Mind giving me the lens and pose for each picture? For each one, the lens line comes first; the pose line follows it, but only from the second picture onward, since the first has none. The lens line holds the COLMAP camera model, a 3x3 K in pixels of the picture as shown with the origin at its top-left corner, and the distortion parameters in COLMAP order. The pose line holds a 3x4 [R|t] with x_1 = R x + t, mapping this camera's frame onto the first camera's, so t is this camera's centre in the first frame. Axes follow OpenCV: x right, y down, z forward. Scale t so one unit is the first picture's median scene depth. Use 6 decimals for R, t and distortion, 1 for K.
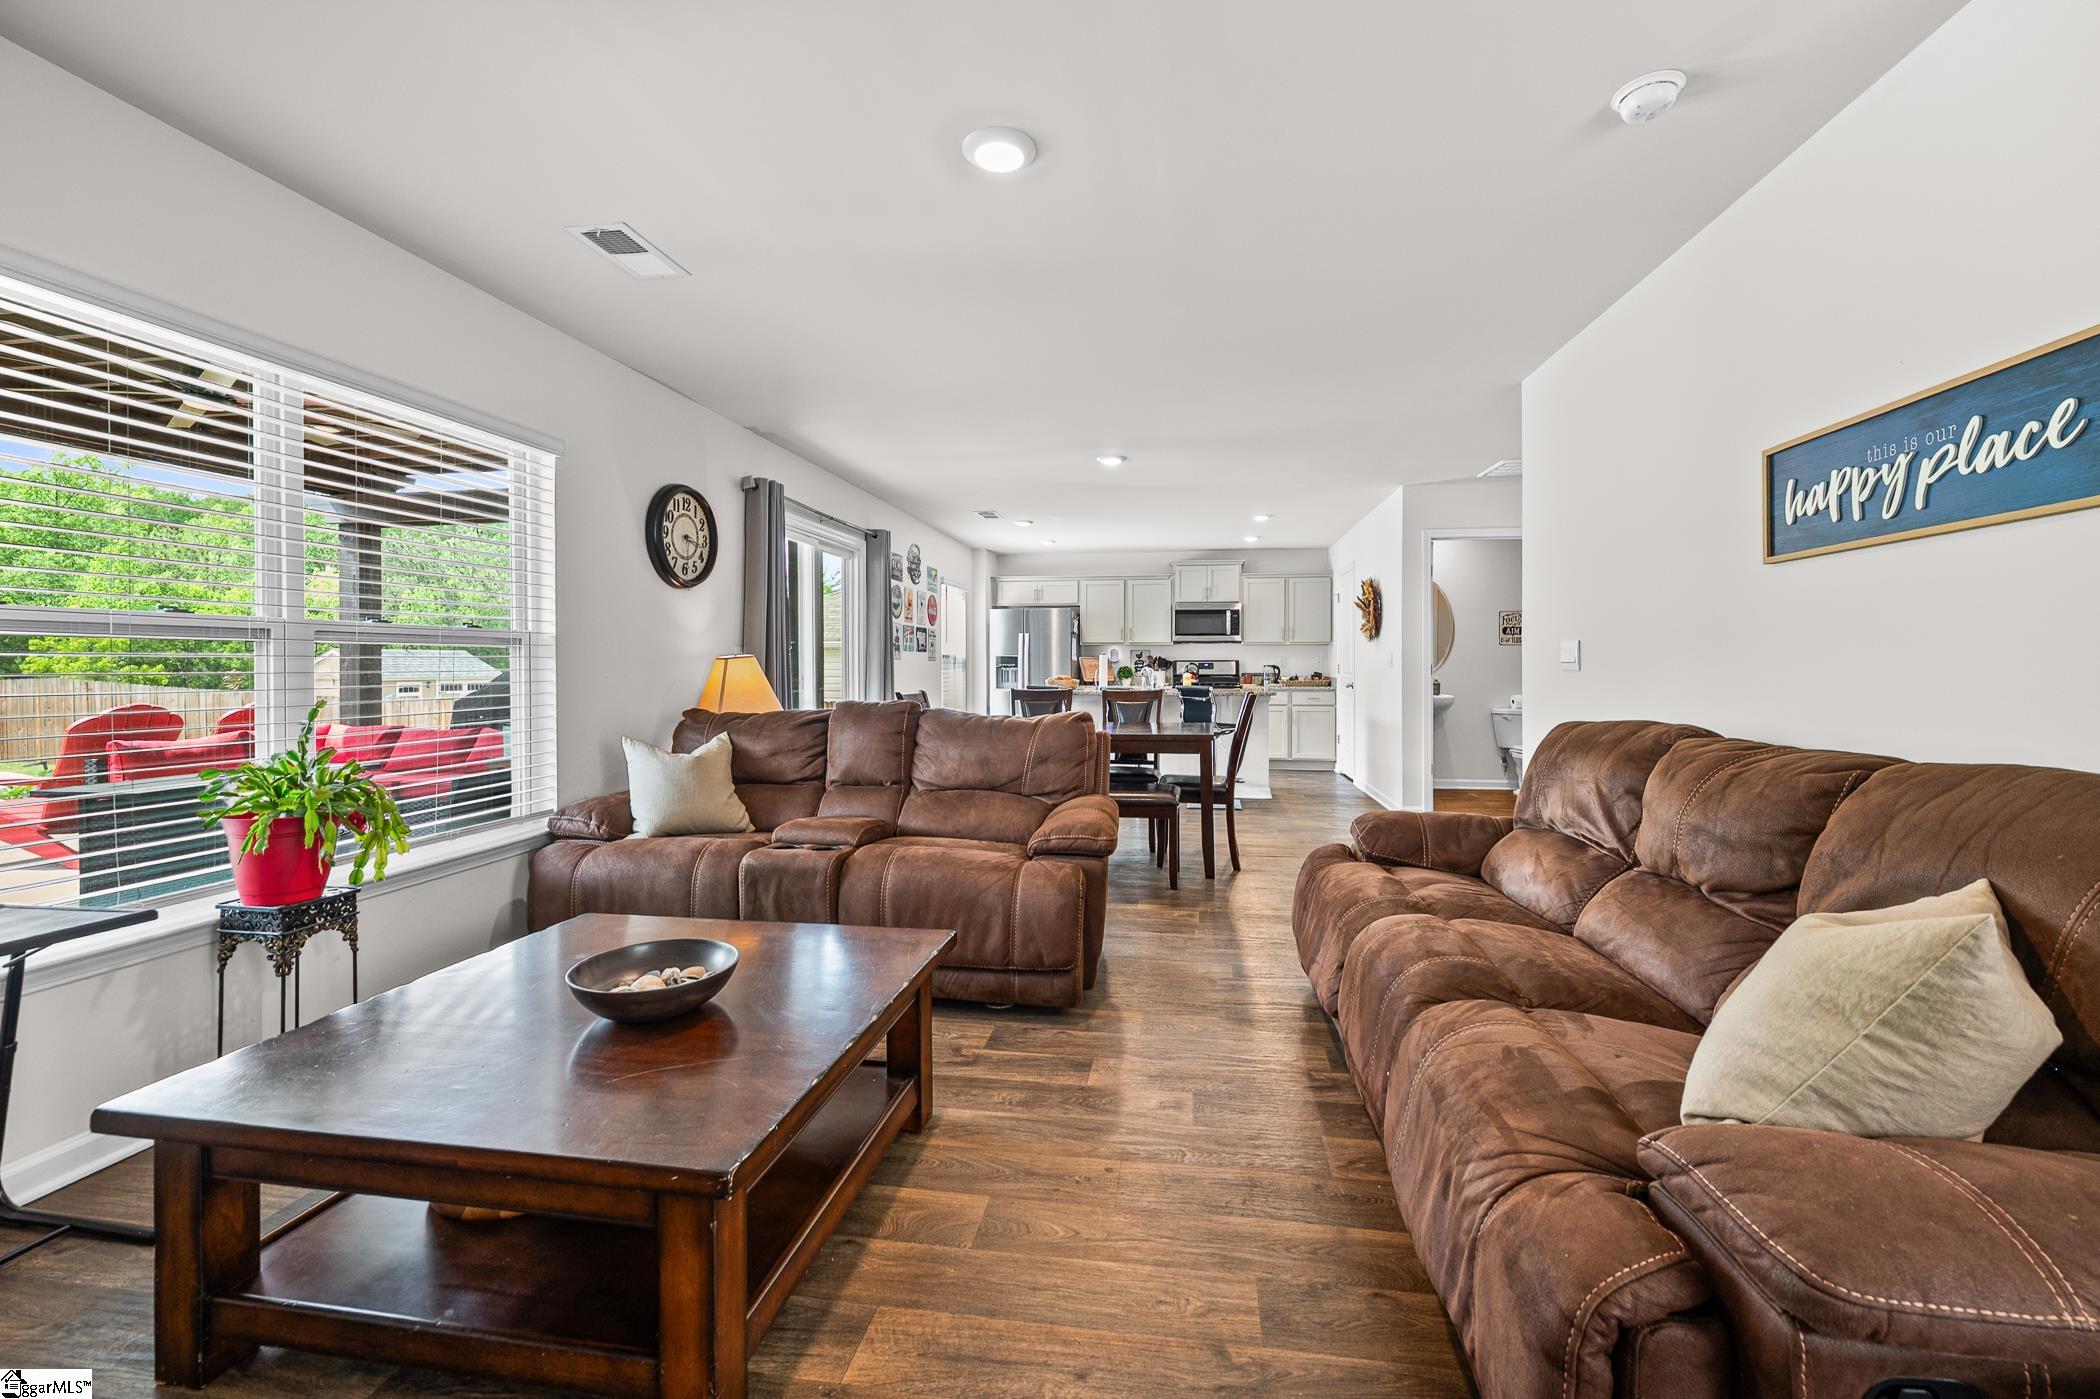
lens RADIAL K [[837.5, 0, 1044.8], [0, 837.5, 668.3], [0, 0, 1]] dist [0.002970, -0.001392]
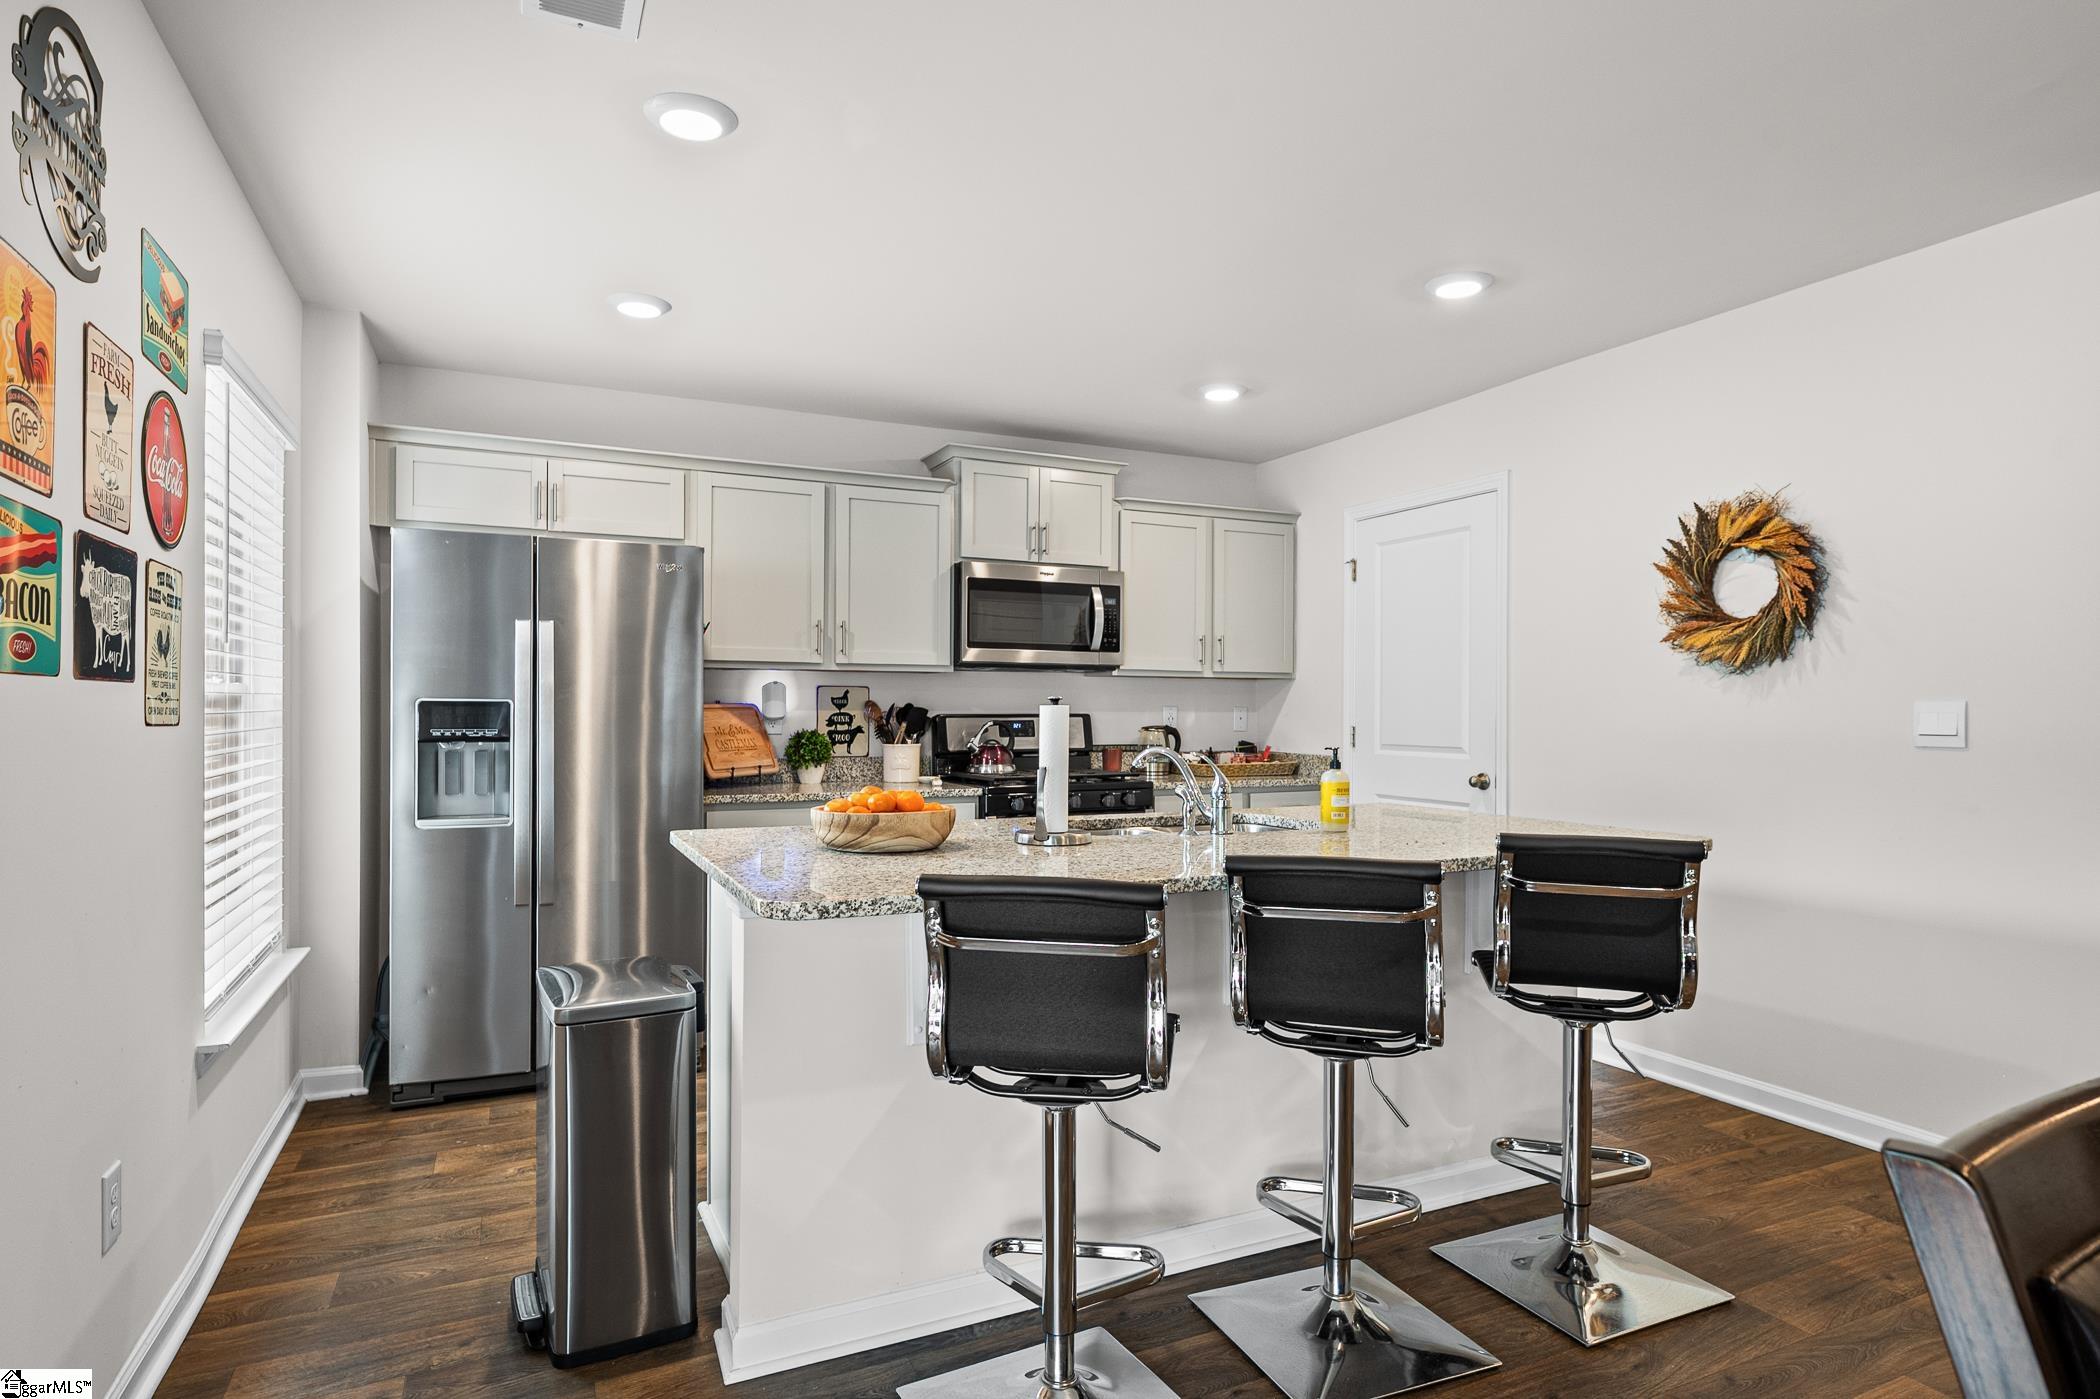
lens RADIAL K [[1135.8, 0, 1035.7], [0, 1135.8, 716.2], [0, 0, 1]] dist [0.001724, -0.000338]
pose [[0.820083, -0.001072, 0.572244, -0.231650], [-0.001441, 0.999991, 0.003938, -0.024959], [-0.572243, -0.004054, 0.820074, 1.292252]]
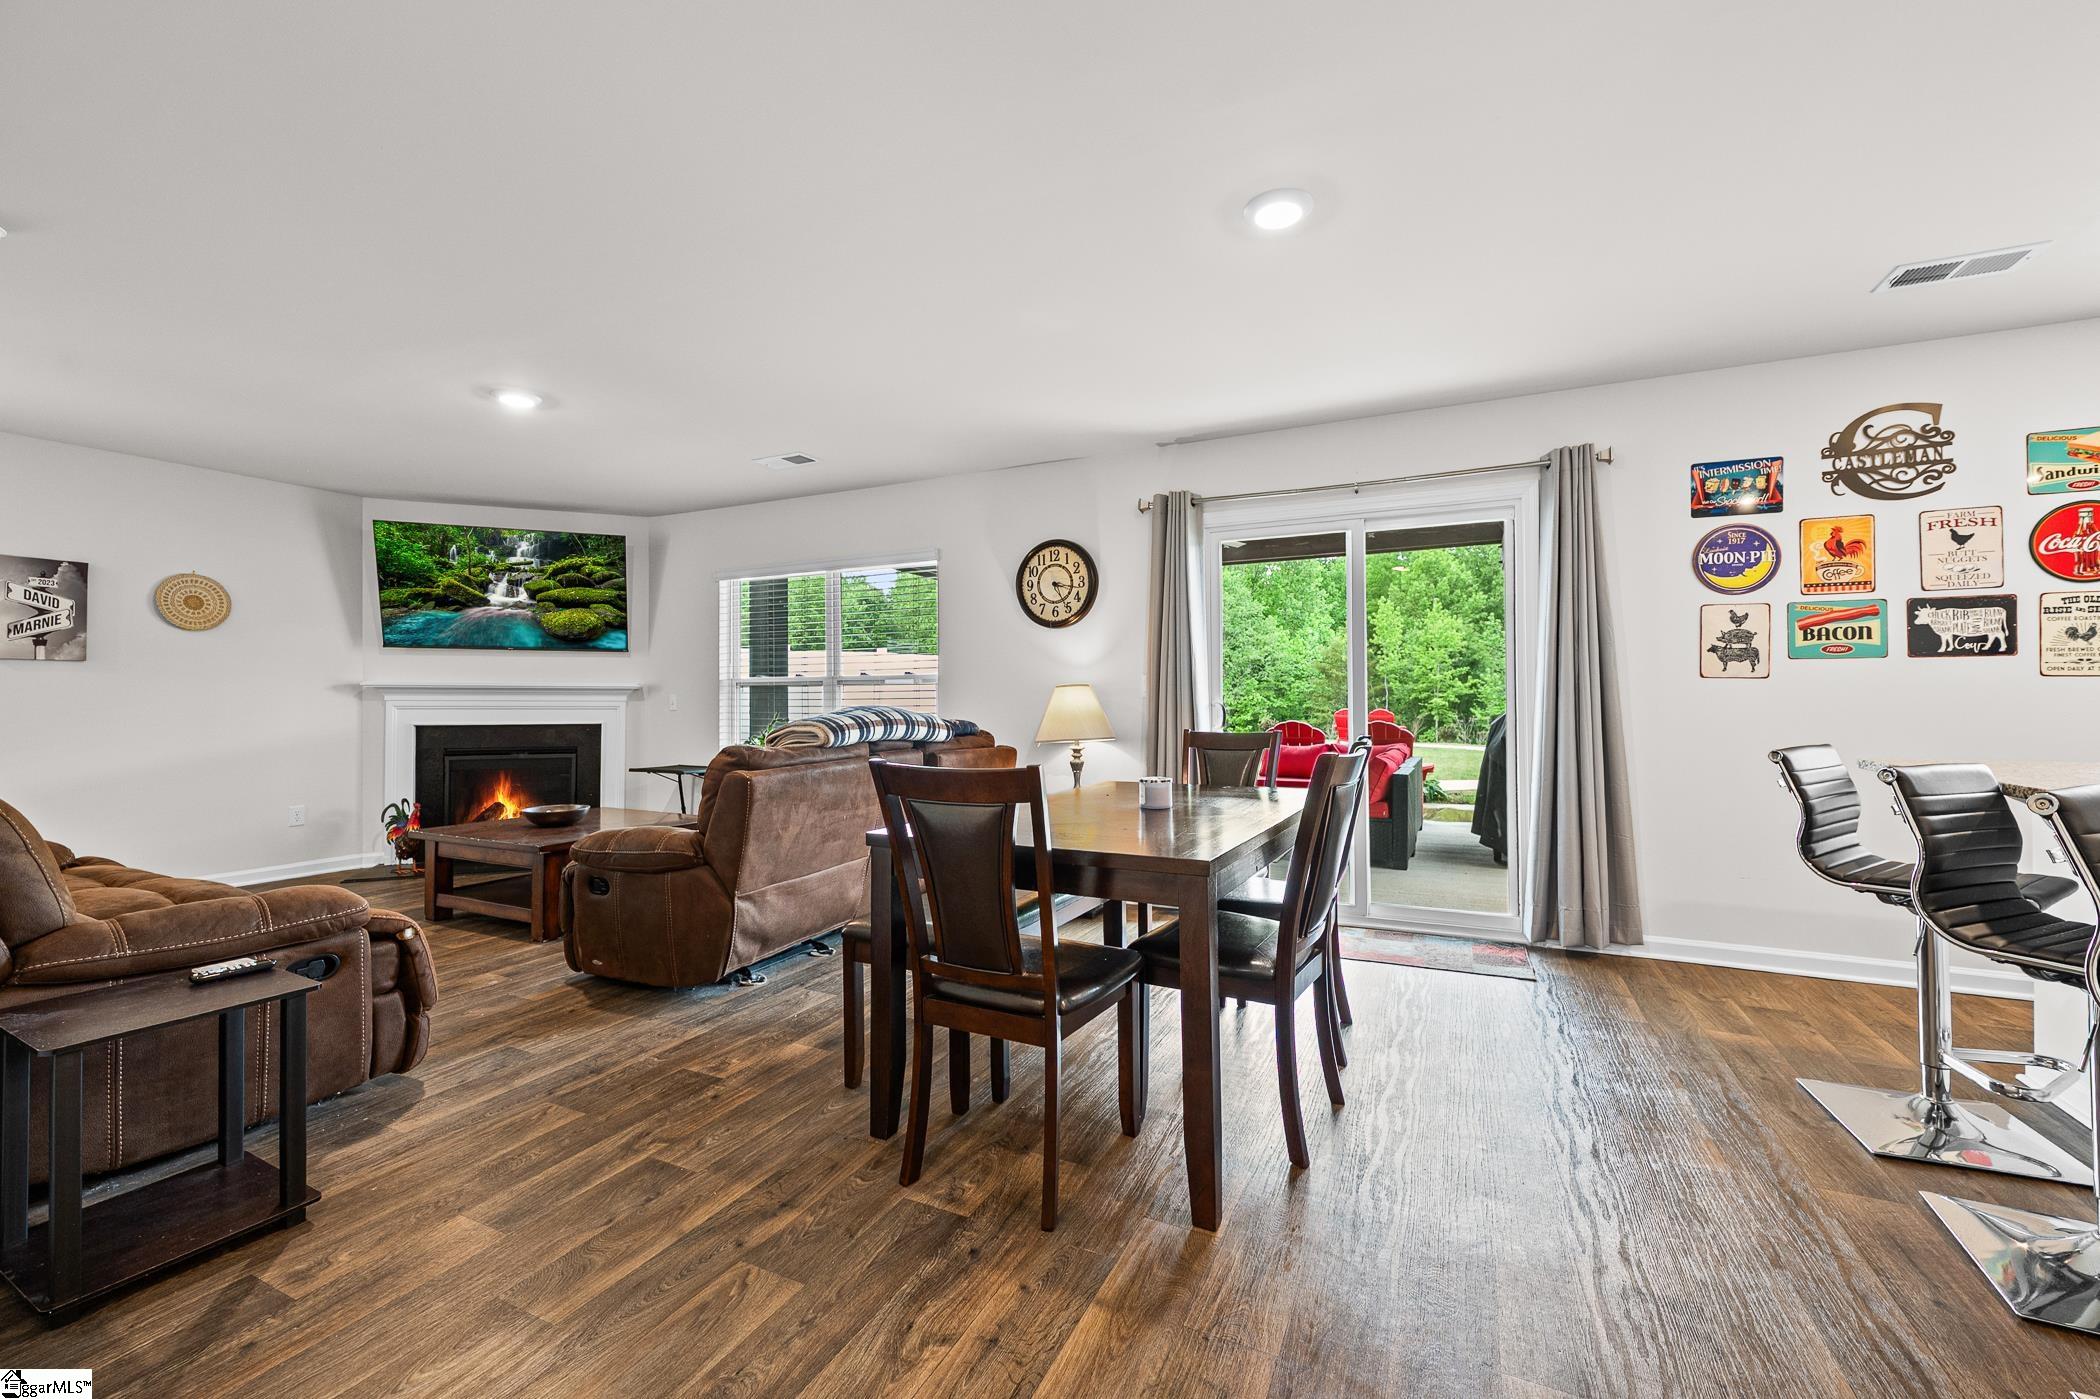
lens RADIAL K [[837.5, 0, 1052.0], [0, 837.5, 686.0], [0, 0, 1]] dist [0.002970, -0.001392]
pose [[-0.267687, -0.020155, -0.963295, 0.666388], [-0.002231, 0.999791, -0.020299, 0.006659], [0.963503, -0.003285, -0.267677, 1.280653]]
